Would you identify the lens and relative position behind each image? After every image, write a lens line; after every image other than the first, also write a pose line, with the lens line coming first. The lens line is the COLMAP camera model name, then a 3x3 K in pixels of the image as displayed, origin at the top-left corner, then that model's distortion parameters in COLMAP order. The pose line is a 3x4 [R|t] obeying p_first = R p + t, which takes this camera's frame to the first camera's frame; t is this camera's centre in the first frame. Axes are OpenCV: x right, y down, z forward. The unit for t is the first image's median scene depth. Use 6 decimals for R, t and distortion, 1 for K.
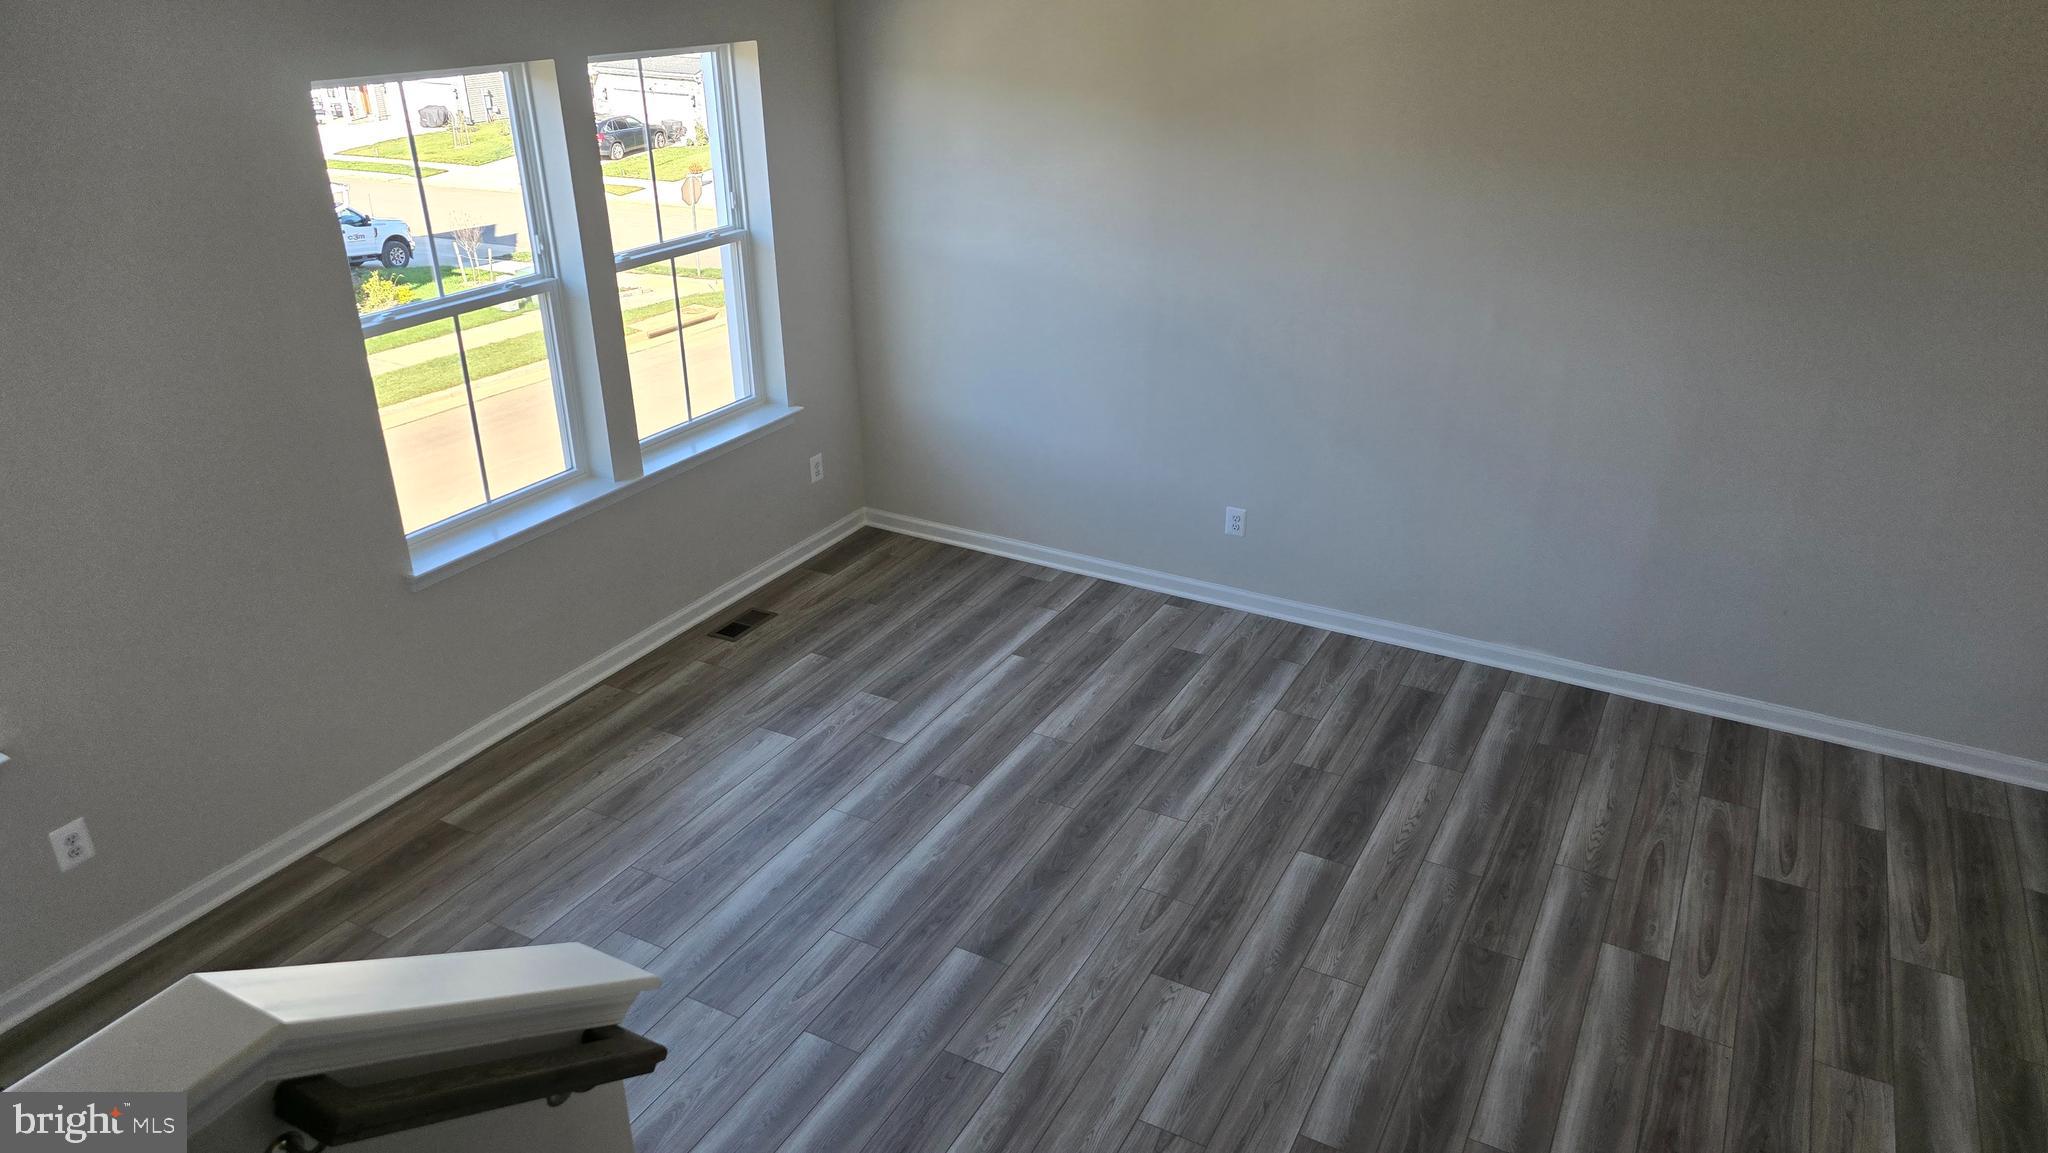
lens RADIAL K [[1361.9, 0, 1028.9], [0, 1361.9, 608.5], [0, 0, 1]] dist [0.097640, -0.105523]
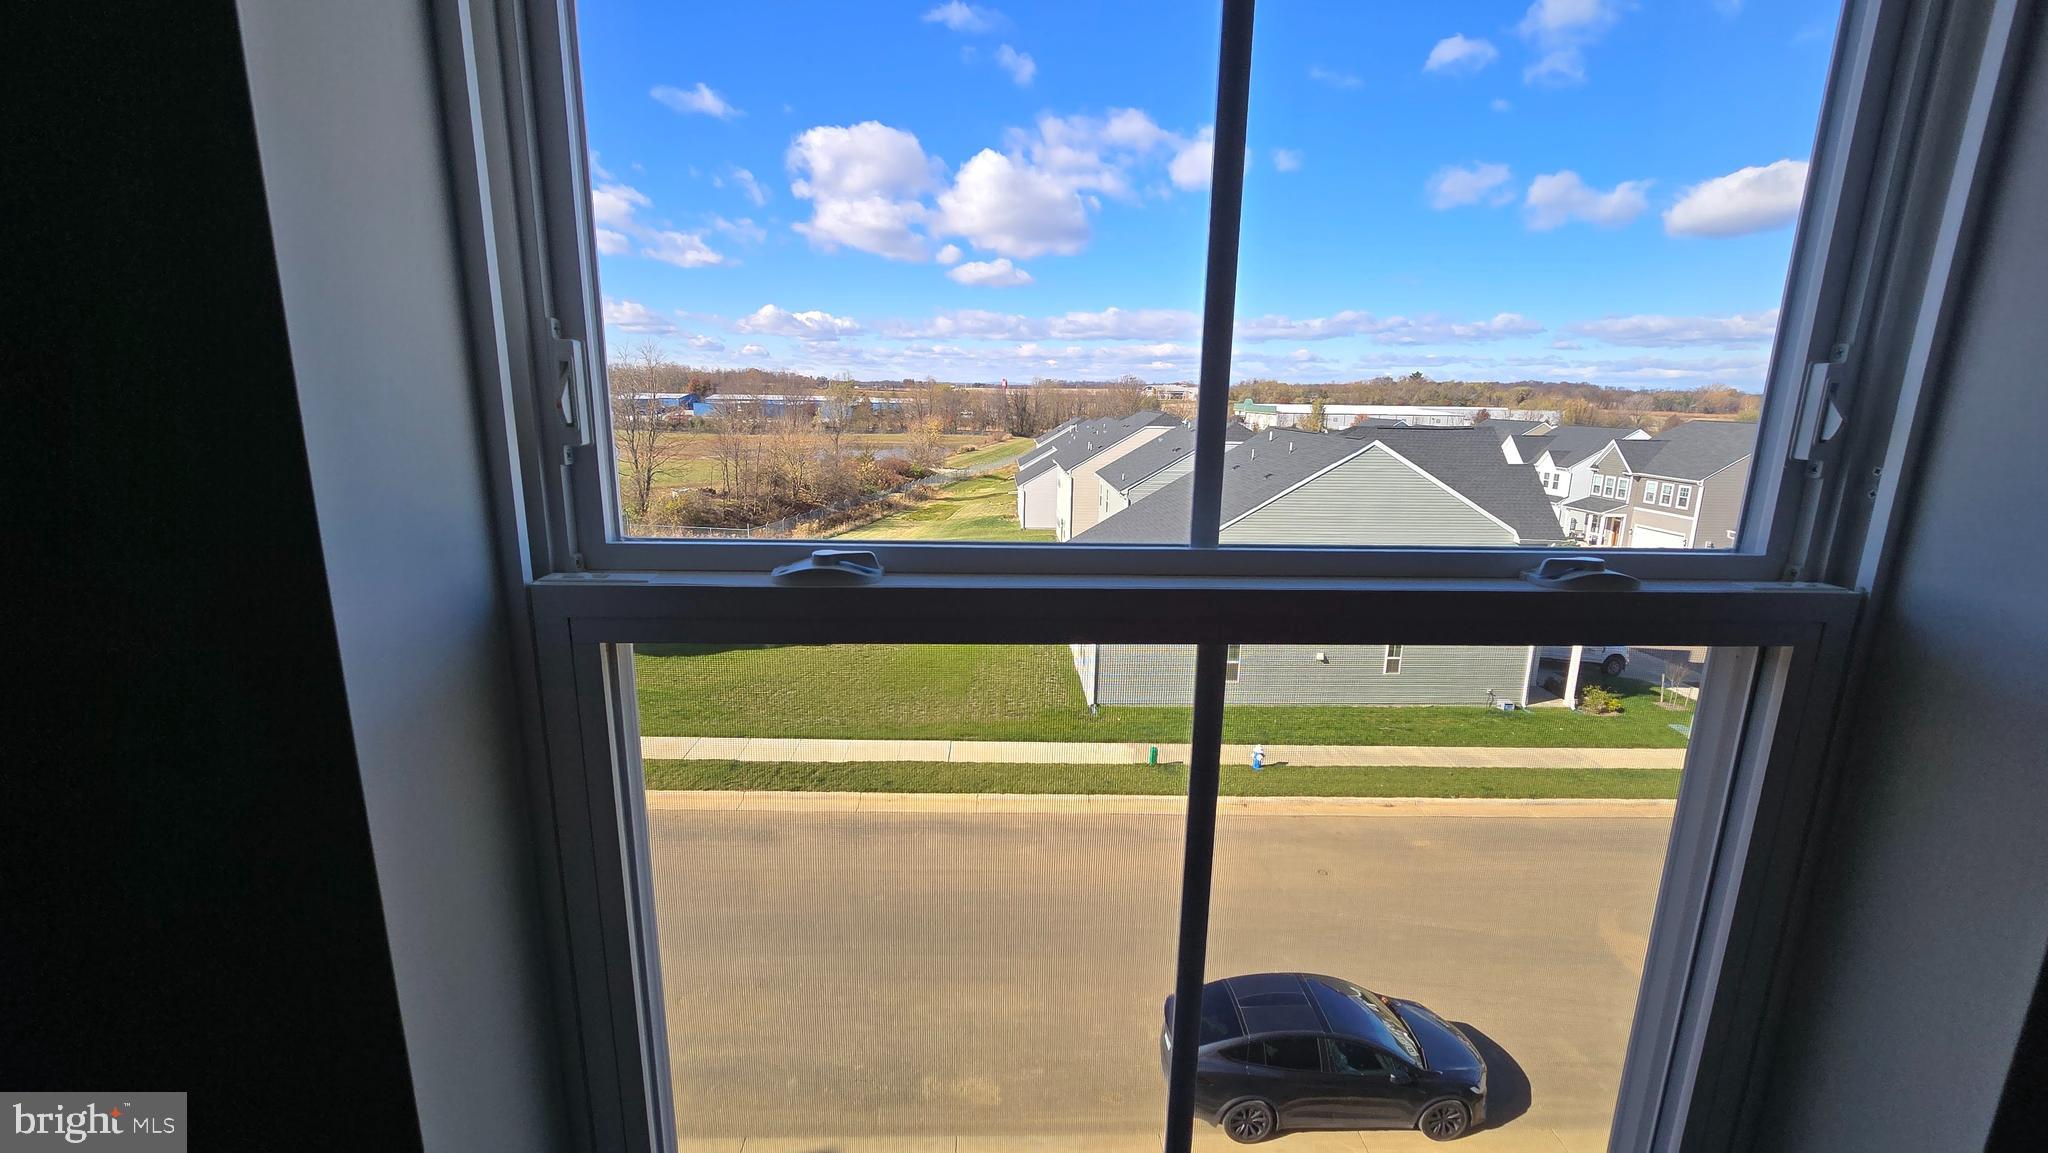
lens RADIAL K [[829.7, 0, 1036.3], [0, 829.7, 581.1], [0, 0, 1]] dist [0.000290, -0.000188]
pose [[0.500213, 0.192128, -0.844318, -0.307726], [-0.391102, 0.920076, -0.022340, -0.198155], [0.772545, 0.341389, 0.535376, 0.864965]]
